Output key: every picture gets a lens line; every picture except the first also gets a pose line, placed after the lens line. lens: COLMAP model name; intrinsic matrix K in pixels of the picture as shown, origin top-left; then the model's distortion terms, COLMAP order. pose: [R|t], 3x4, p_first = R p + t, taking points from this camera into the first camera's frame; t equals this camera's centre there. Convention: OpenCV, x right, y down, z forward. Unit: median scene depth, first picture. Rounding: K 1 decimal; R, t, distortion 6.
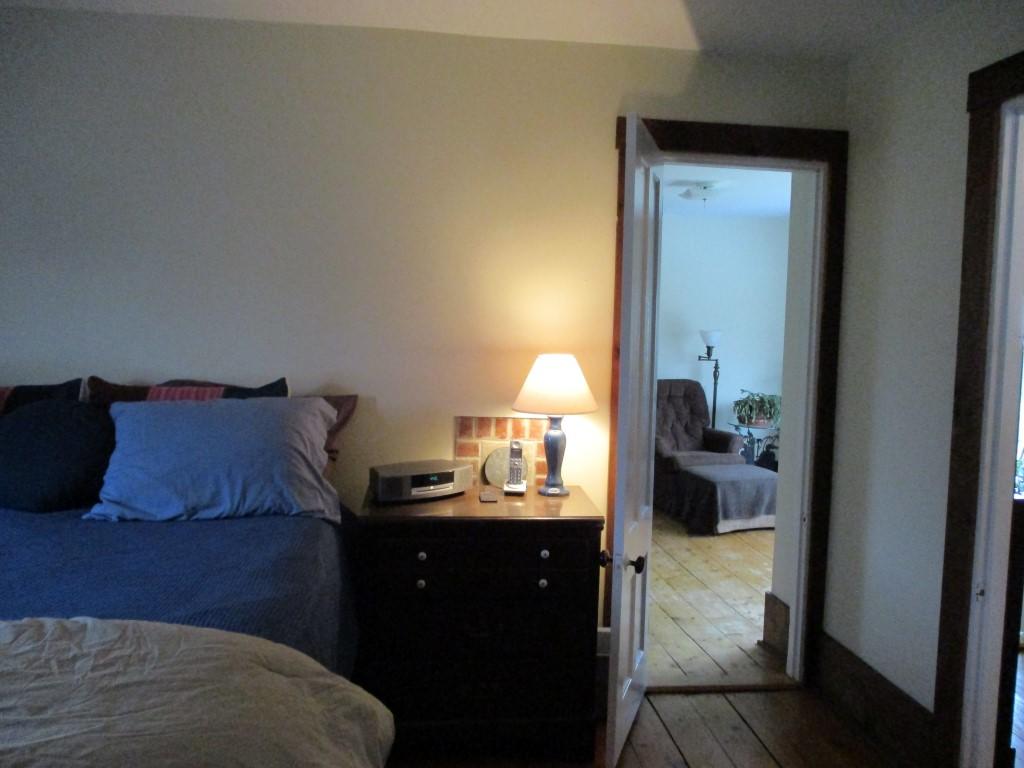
lens RADIAL K [[891.0, 0, 512.0], [0, 891.0, 384.0], [0, 0, 1]] dist [-0.004249, 0.007681]
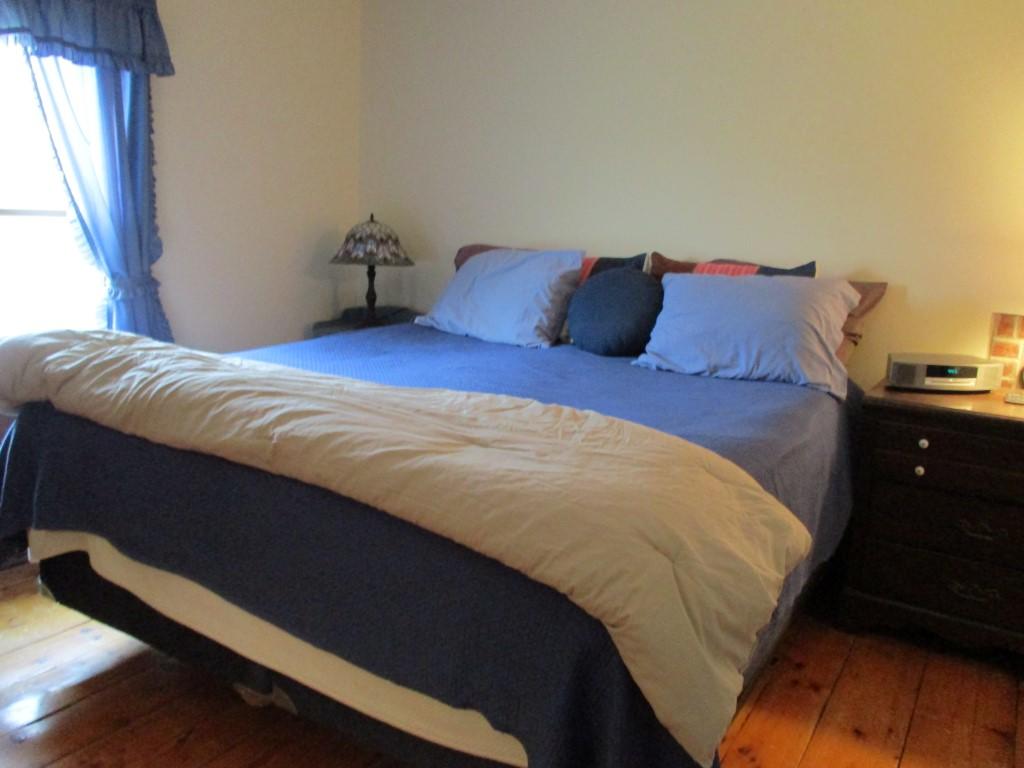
lens RADIAL K [[891.0, 0, 512.0], [0, 891.0, 384.0], [0, 0, 1]] dist [-0.004249, 0.007681]
pose [[0.785871, 0.130913, -0.604374, 0.135658], [-0.069021, 0.989797, 0.124651, 0.033526], [0.614526, -0.056245, 0.786889, -0.078557]]
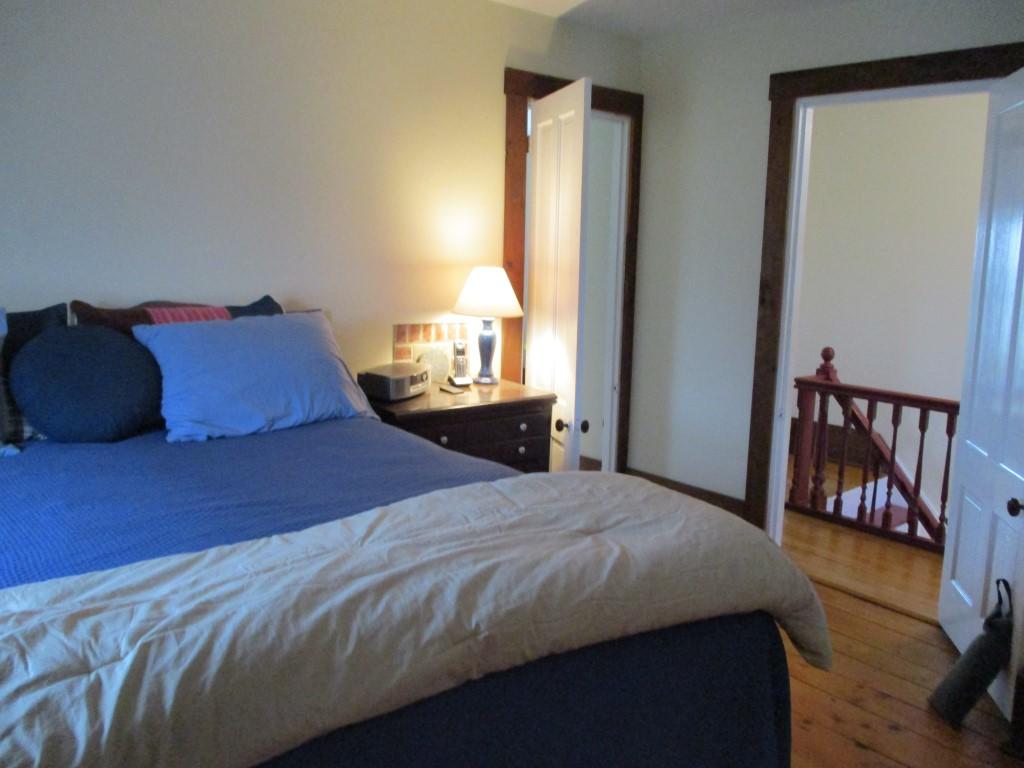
lens RADIAL K [[914.3, 0, 512.0], [0, 914.3, 384.0], [0, 0, 1]] dist [0.001108, 0.002153]
pose [[0.826872, -0.088918, 0.555317, -0.697410], [0.032929, 0.993383, 0.110031, -0.013703], [-0.561426, -0.072695, 0.824328, -0.057631]]
